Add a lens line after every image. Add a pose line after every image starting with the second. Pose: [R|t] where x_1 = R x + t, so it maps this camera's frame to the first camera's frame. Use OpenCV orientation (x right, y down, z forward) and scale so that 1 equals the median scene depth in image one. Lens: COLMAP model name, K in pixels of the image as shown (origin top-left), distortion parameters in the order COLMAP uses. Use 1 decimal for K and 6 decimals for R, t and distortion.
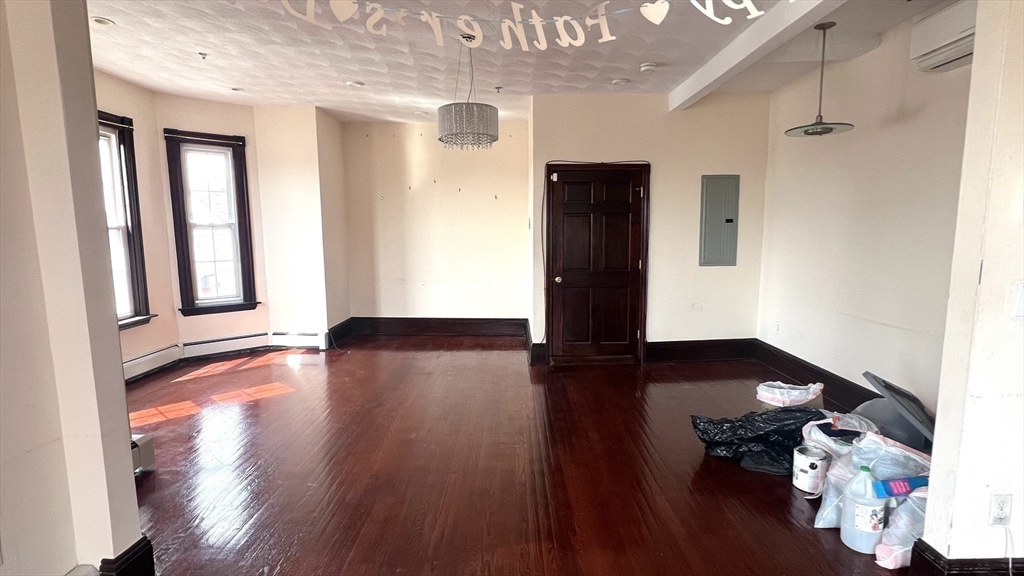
lens RADIAL K [[484.3, 0, 512.0], [0, 484.3, 288.0], [0, 0, 1]] dist [-0.001664, -0.000092]
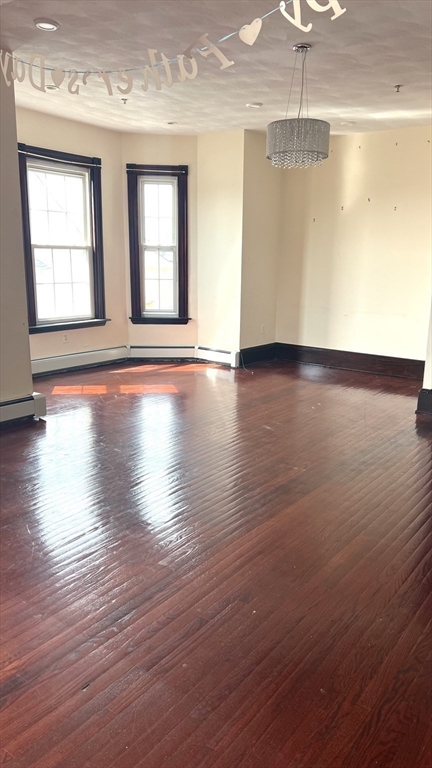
lens RADIAL K [[541.1, 0, 216.0], [0, 541.1, 384.0], [0, 0, 1]] dist [0.003433, -0.004130]
pose [[0.817047, 0.151532, -0.556302, 0.261916], [-0.088277, 0.986347, 0.139019, 0.000511], [0.569773, -0.064477, 0.819269, -0.003745]]
